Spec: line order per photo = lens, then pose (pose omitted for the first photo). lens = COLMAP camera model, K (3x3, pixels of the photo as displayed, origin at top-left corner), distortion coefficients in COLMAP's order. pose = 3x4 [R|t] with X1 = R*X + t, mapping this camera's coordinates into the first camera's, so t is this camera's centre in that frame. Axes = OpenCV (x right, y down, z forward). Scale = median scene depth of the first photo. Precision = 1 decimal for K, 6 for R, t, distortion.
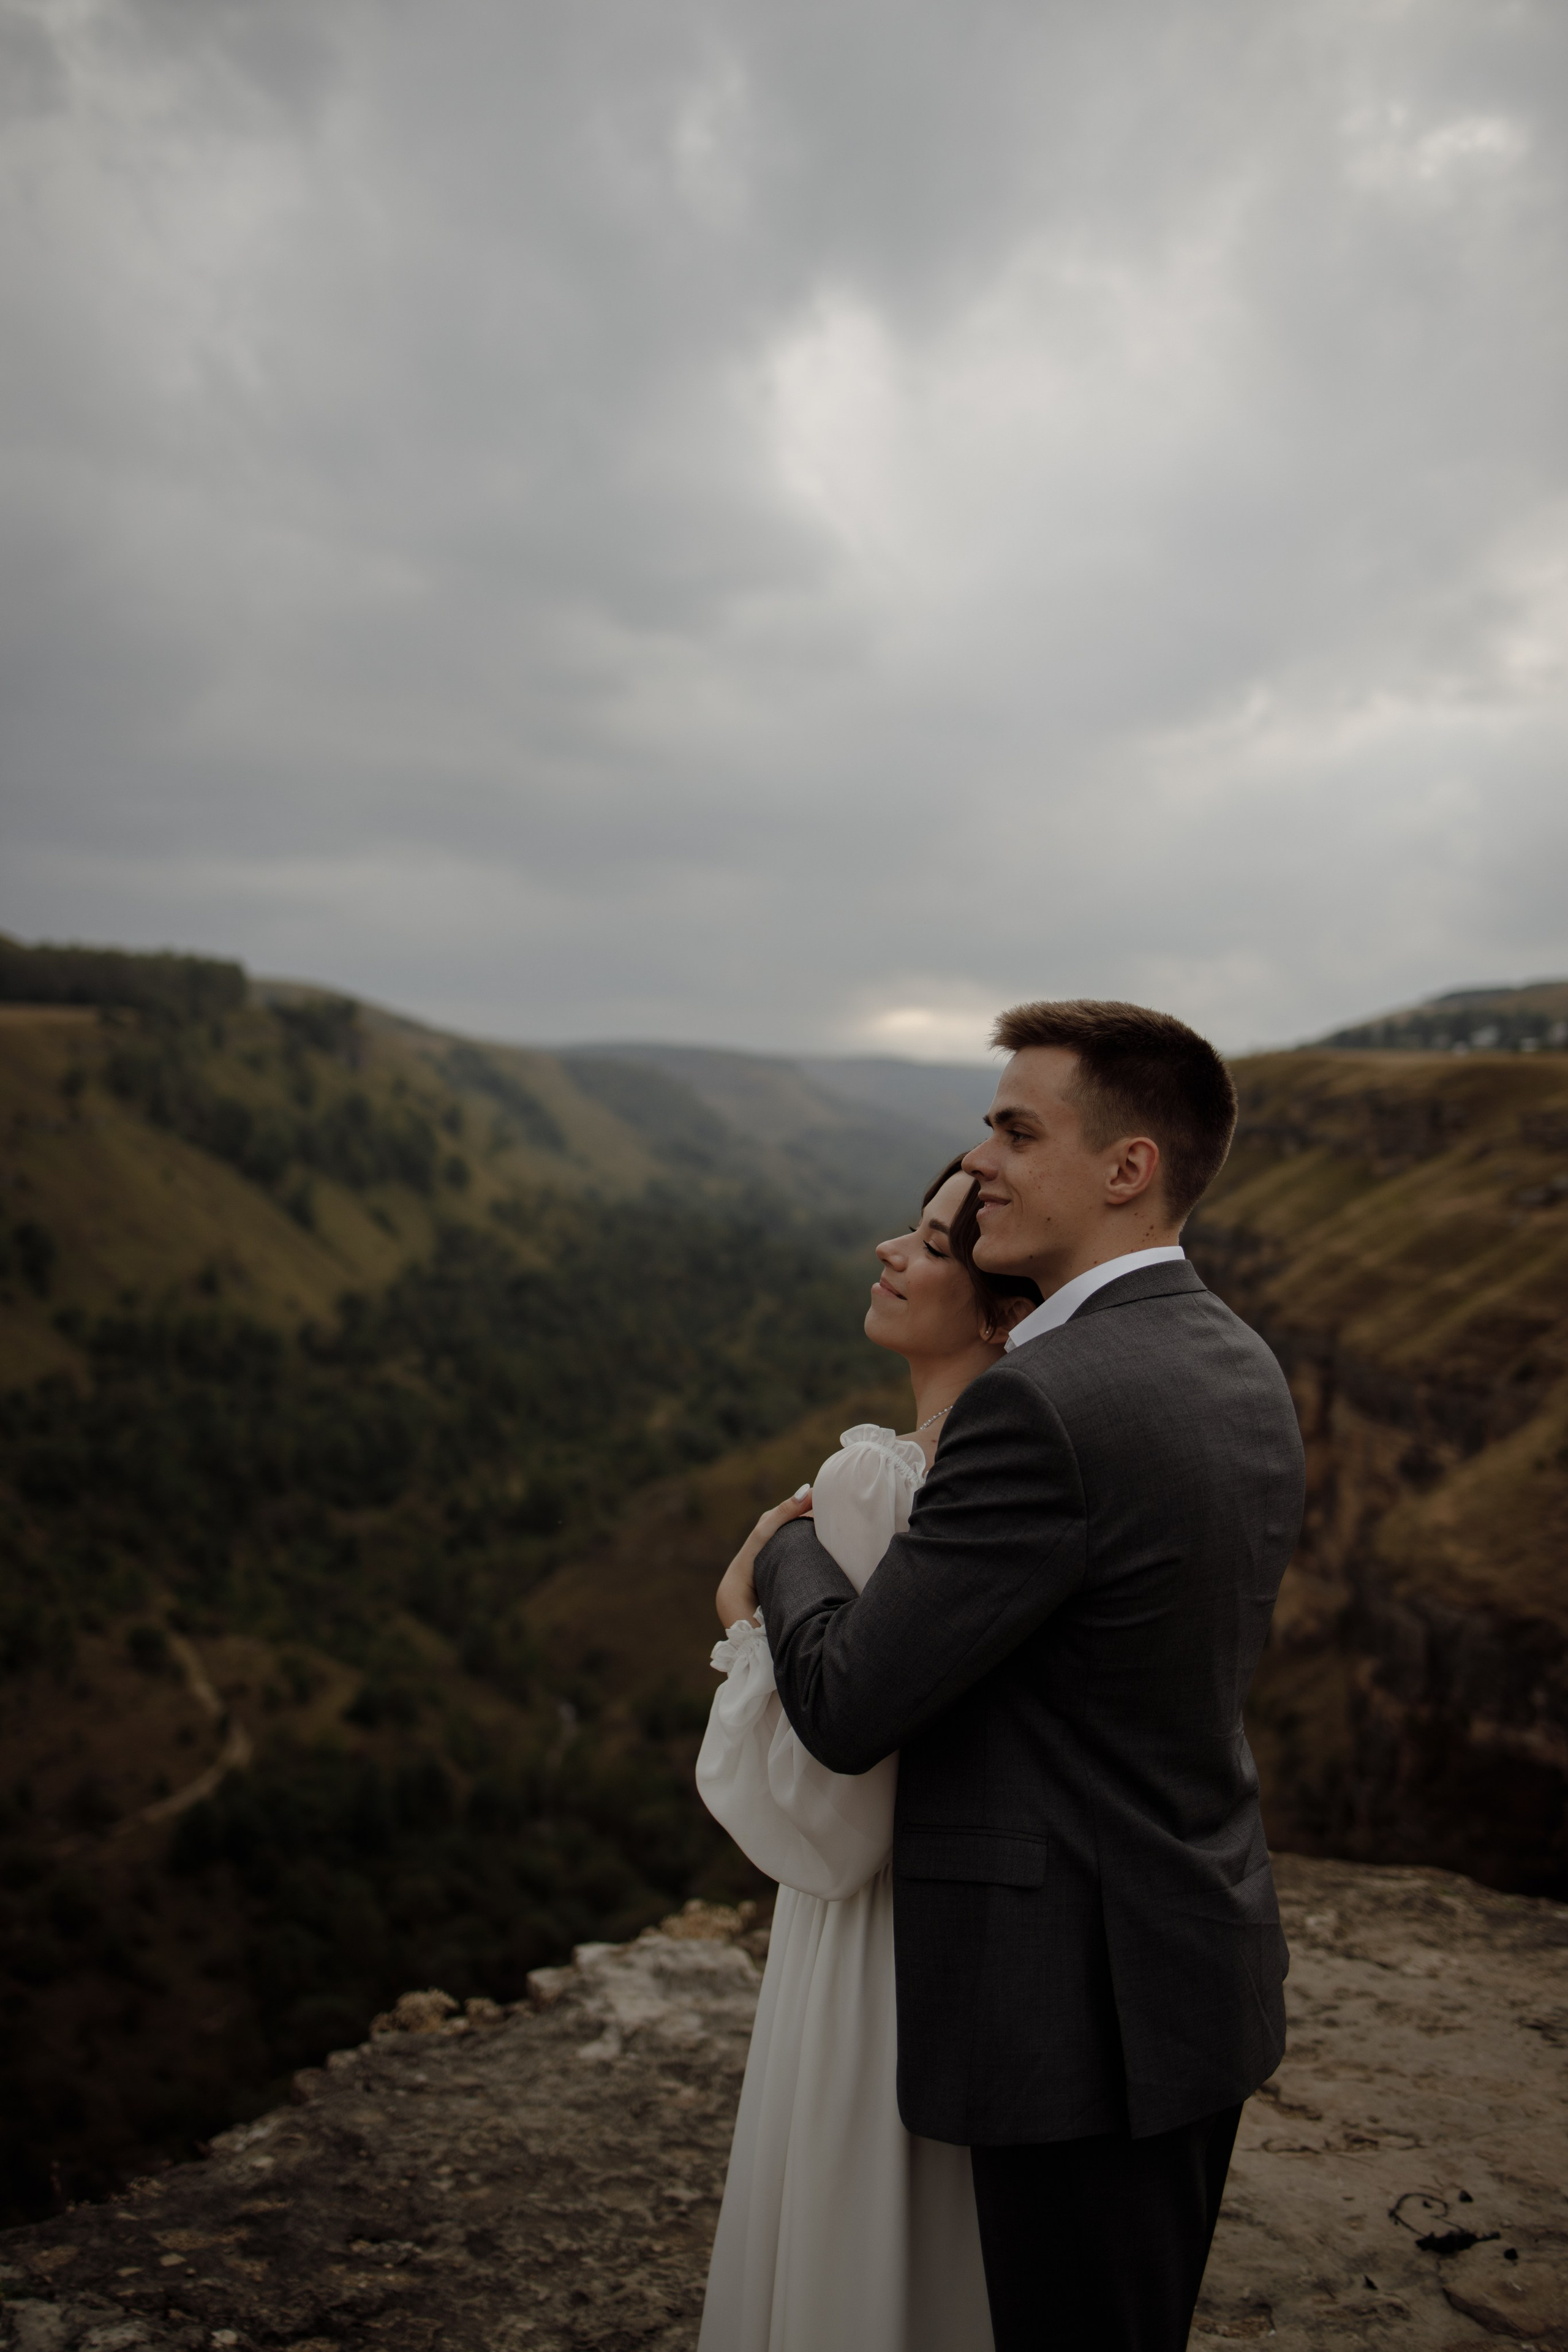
lens RADIAL K [[2400.6, 0, 807.6], [0, 2400.6, 1205.0], [0, 0, 1]] dist [-0.053904, 0.000000]
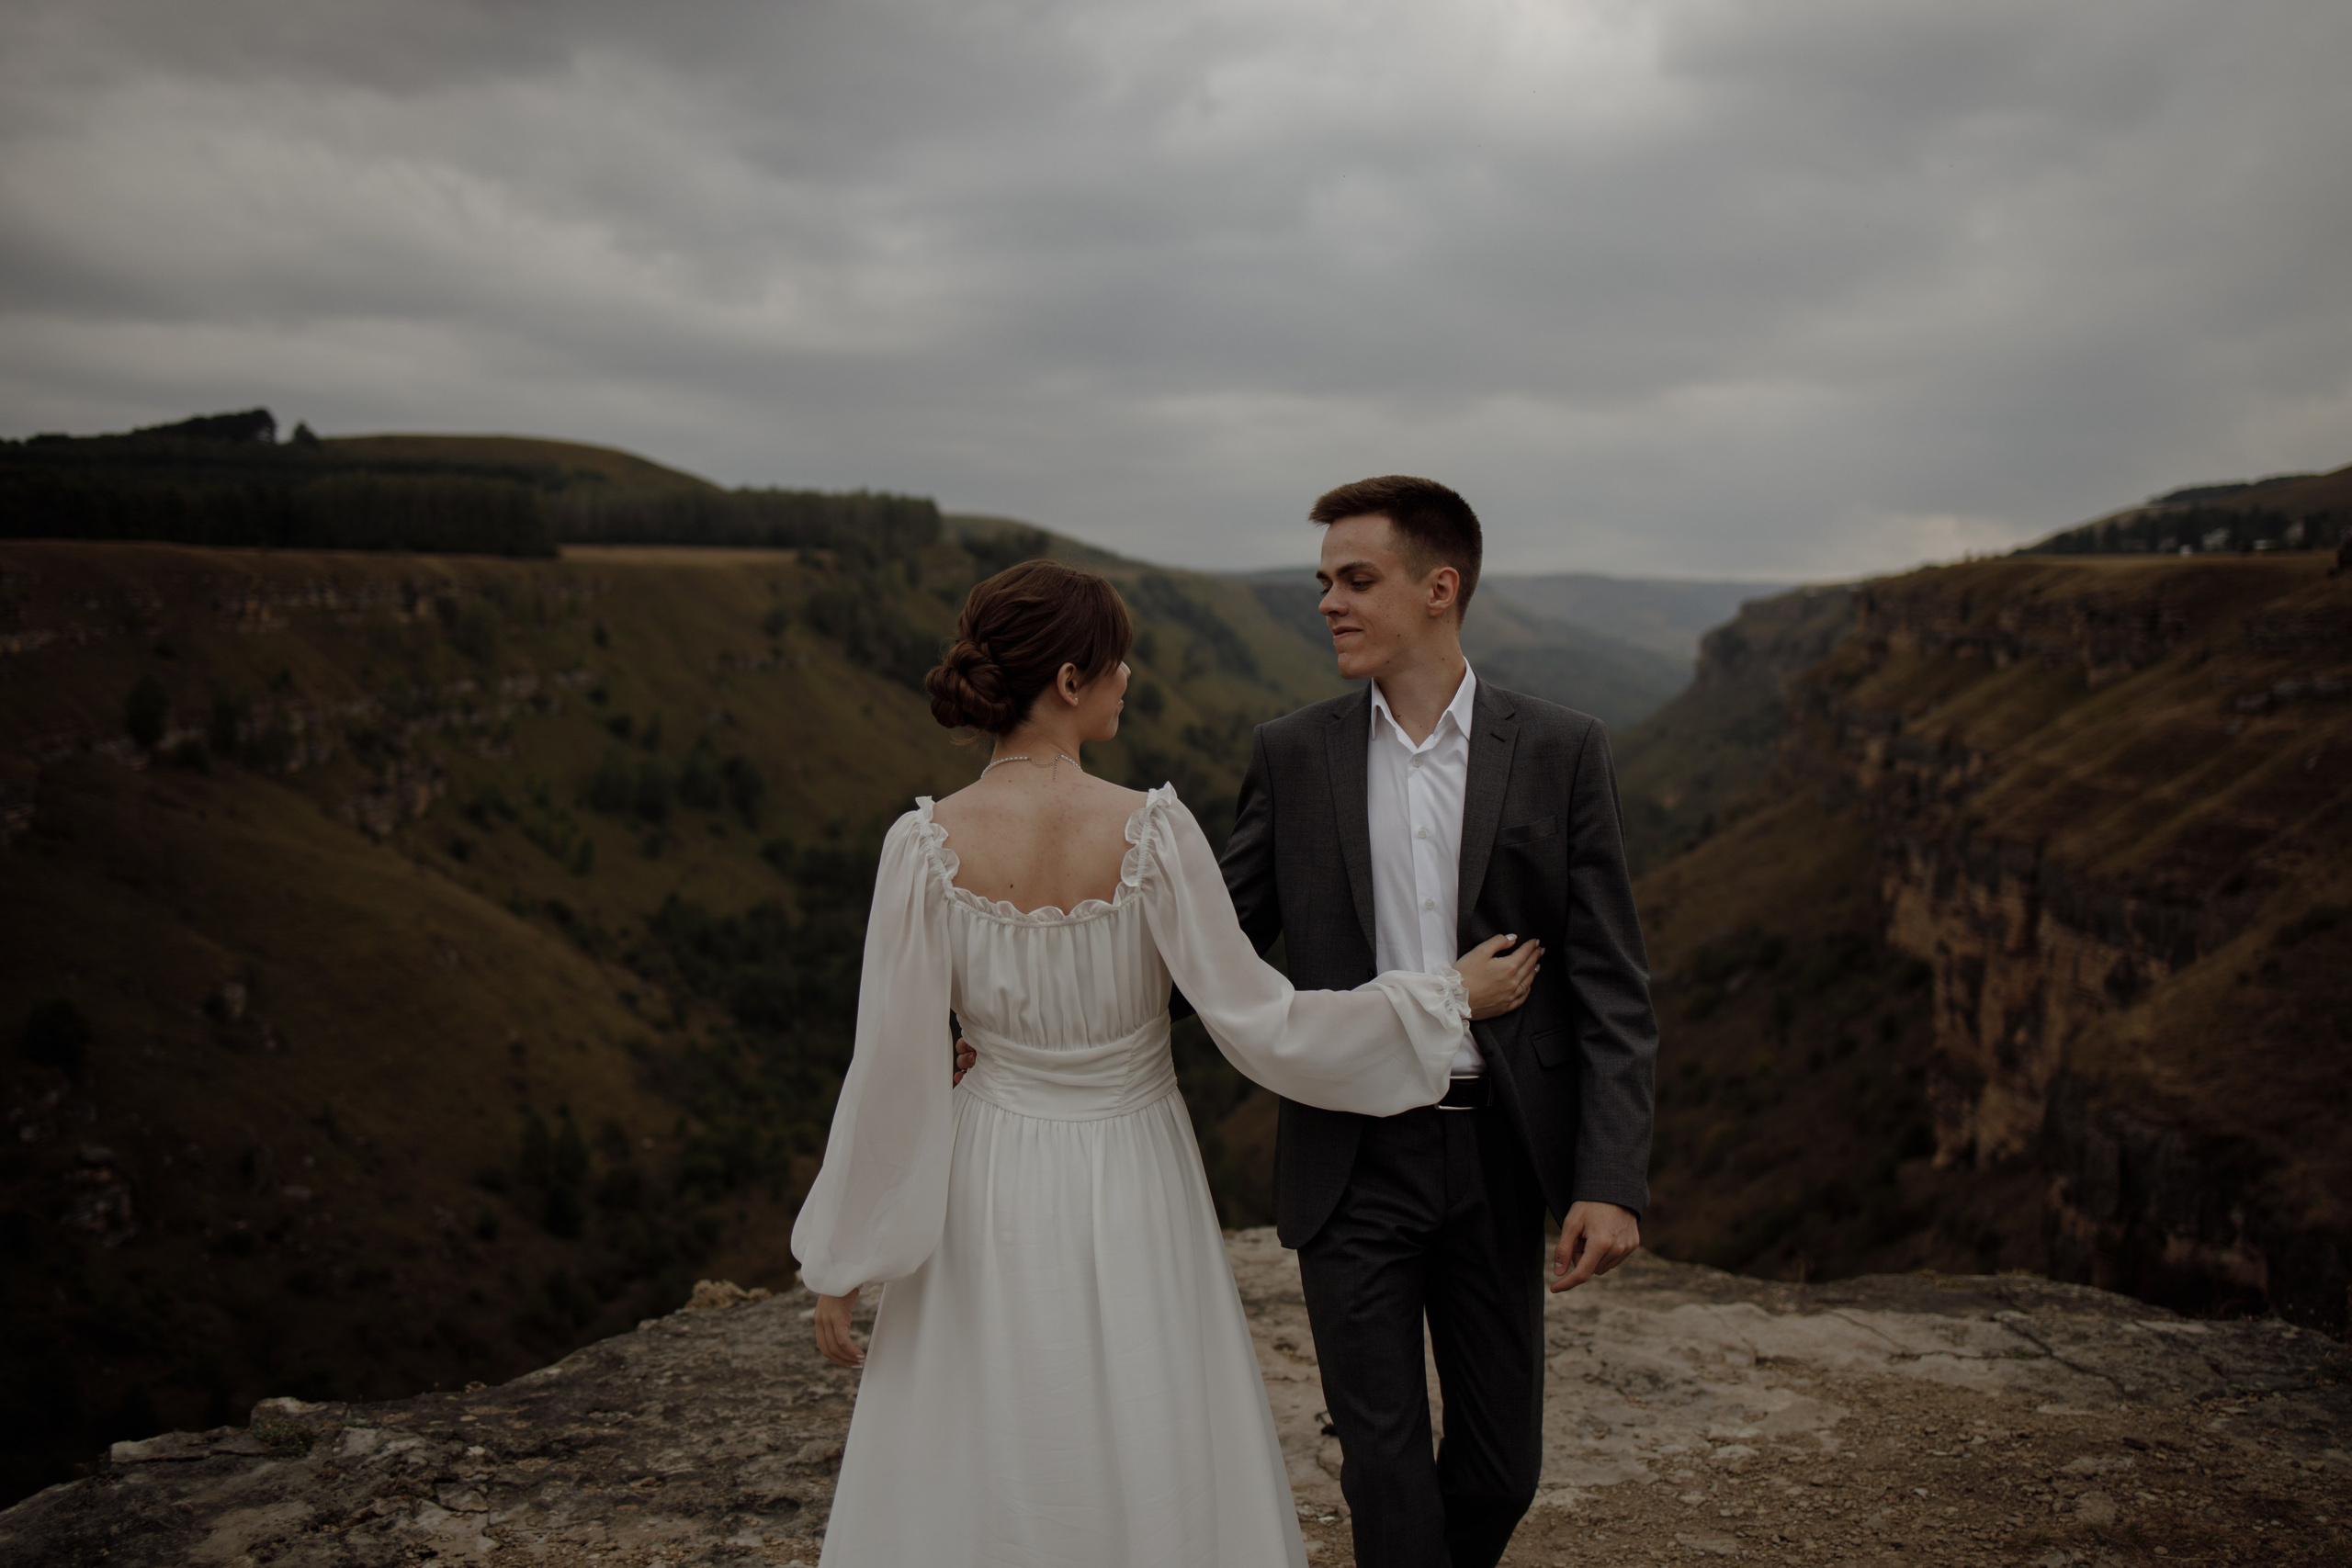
lens RADIAL K [[2400.4, 0, 1199.7], [0, 2400.4, 755.6], [0, 0, 1]] dist [-0.053904, 0.000000]
pose [[0.991533, -0.016814, -0.128760, 0.009471], [0.018194, 0.999789, 0.009547, 0.000871], [0.128573, -0.011809, 0.991630, -0.009495]]
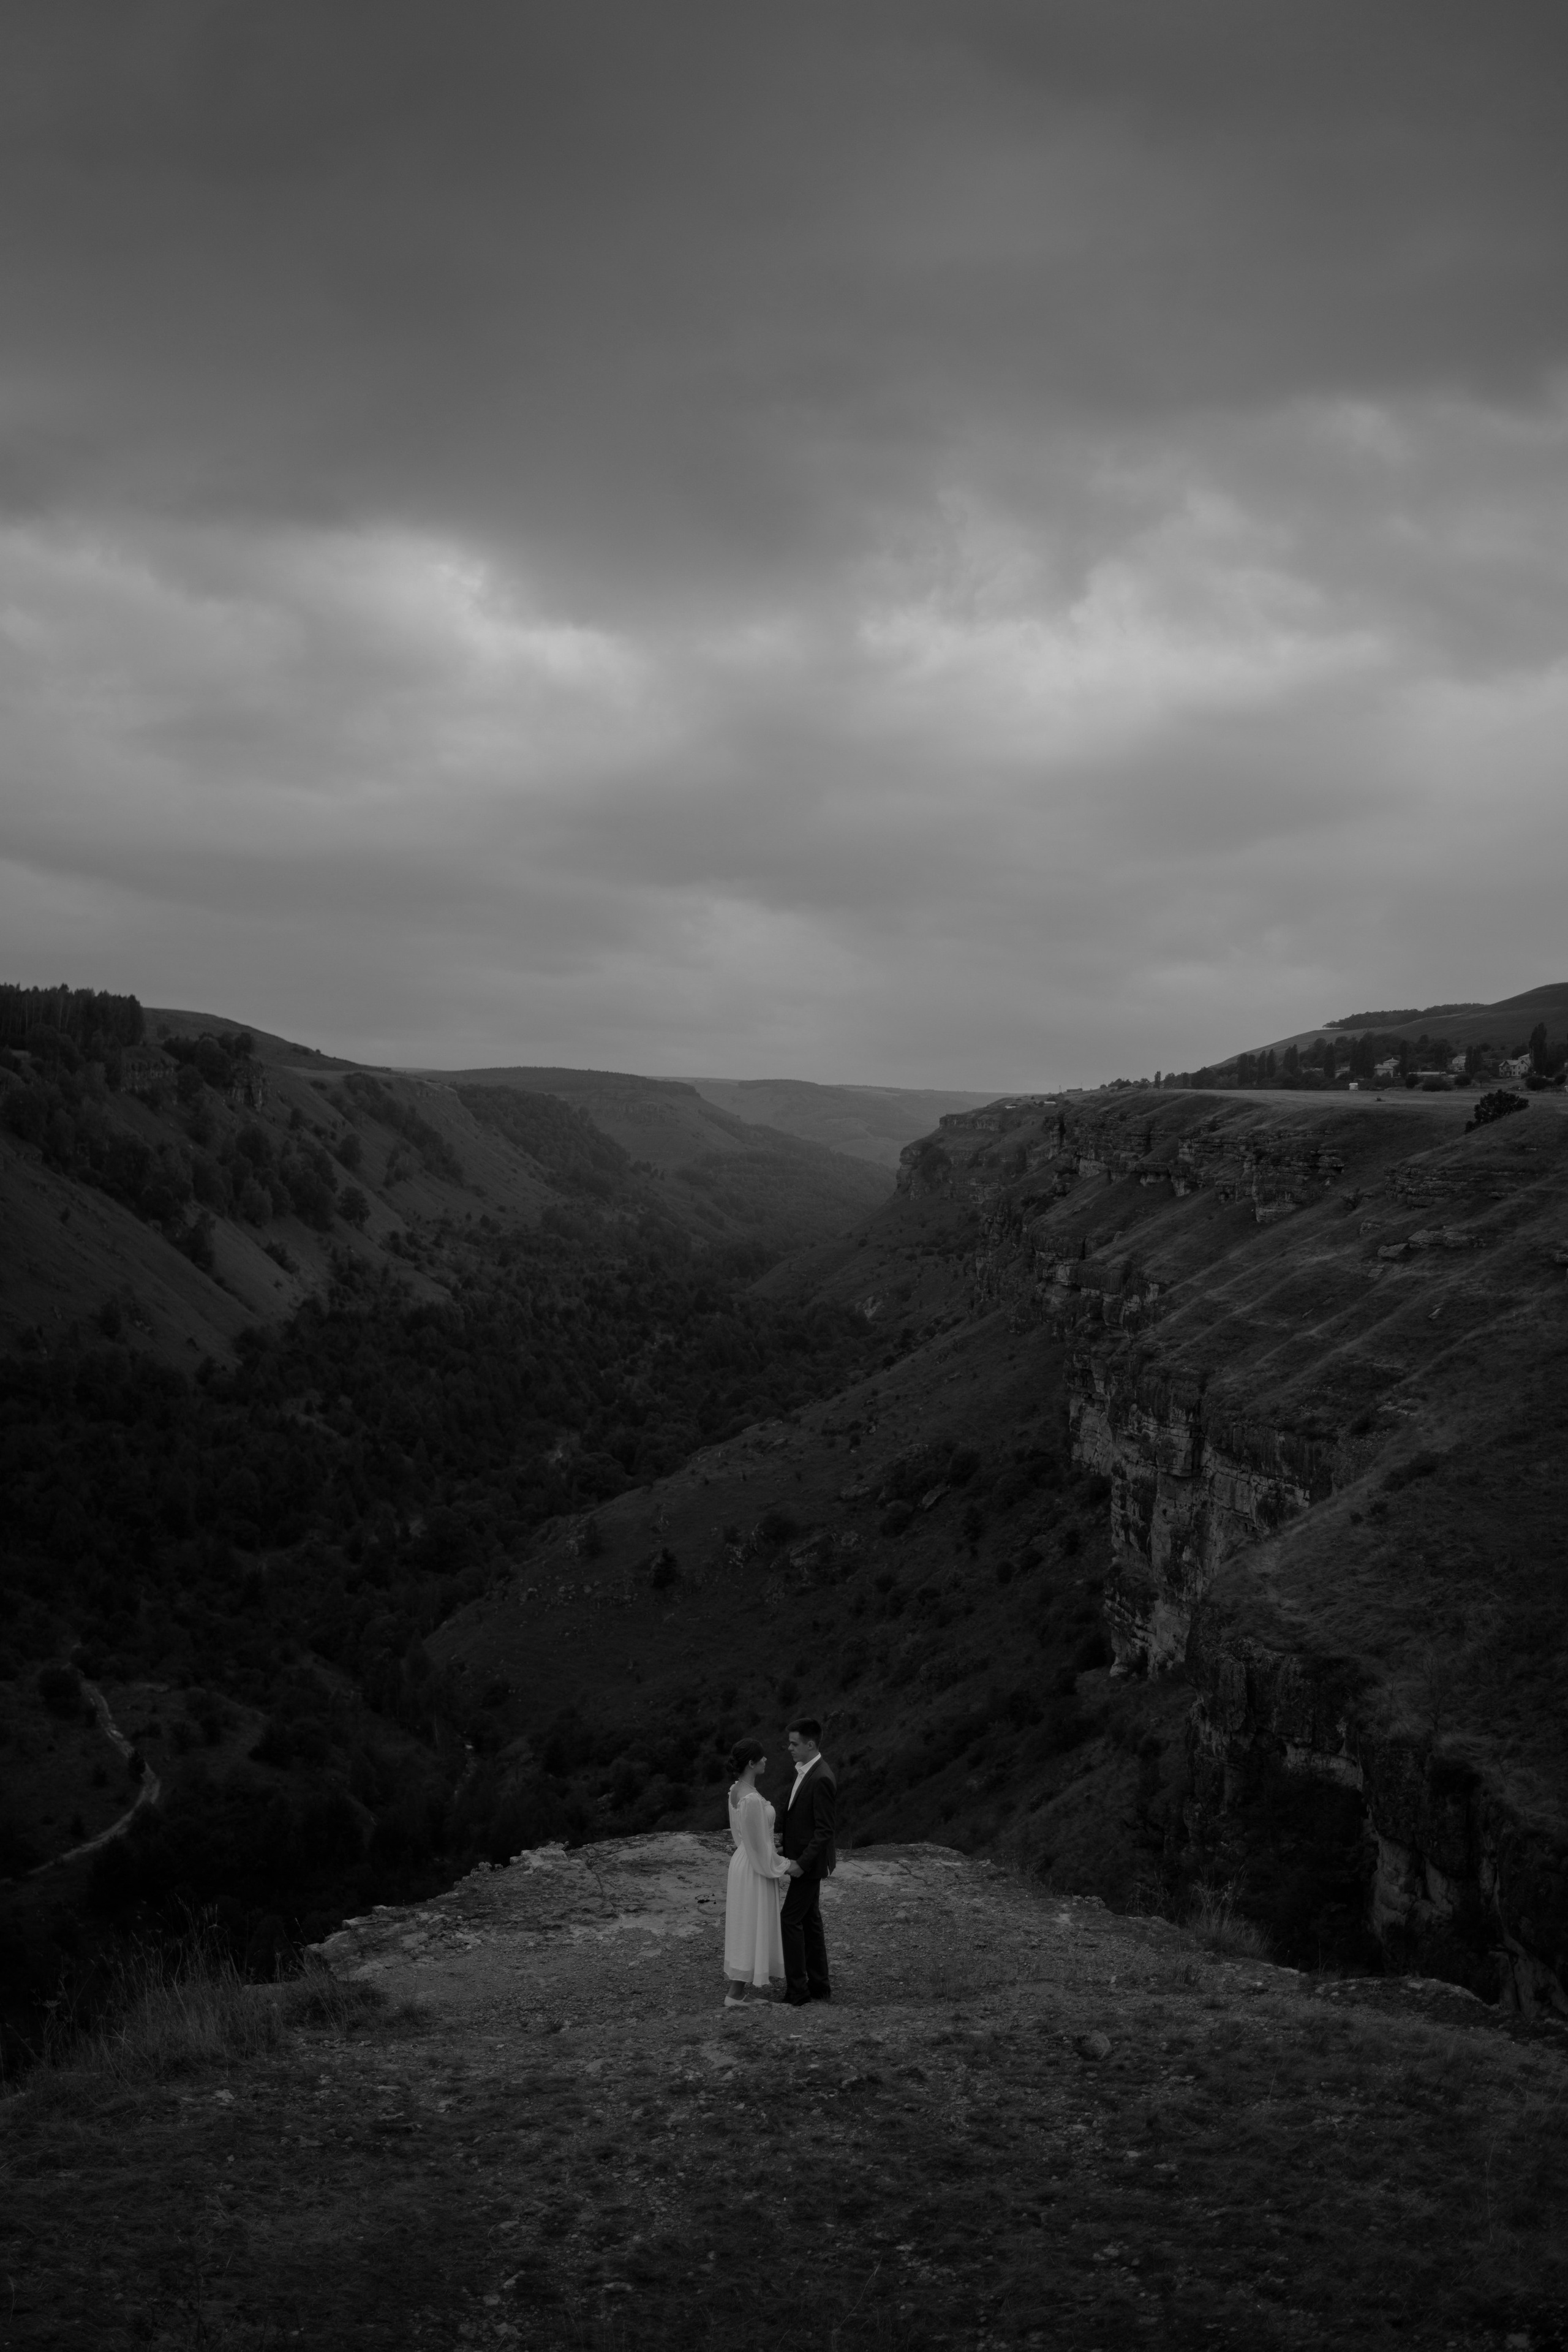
lens RADIAL K [[2460.6, 0, 830.3], [0, 2460.6, 1152.1], [0, 0, 1]] dist [-0.063358, 0.000000]
pose [[0.998888, -0.005341, 0.046841, 0.007674], [0.006624, 0.999606, -0.027282, -0.024343], [-0.046677, 0.027562, 0.998530, -0.103035]]
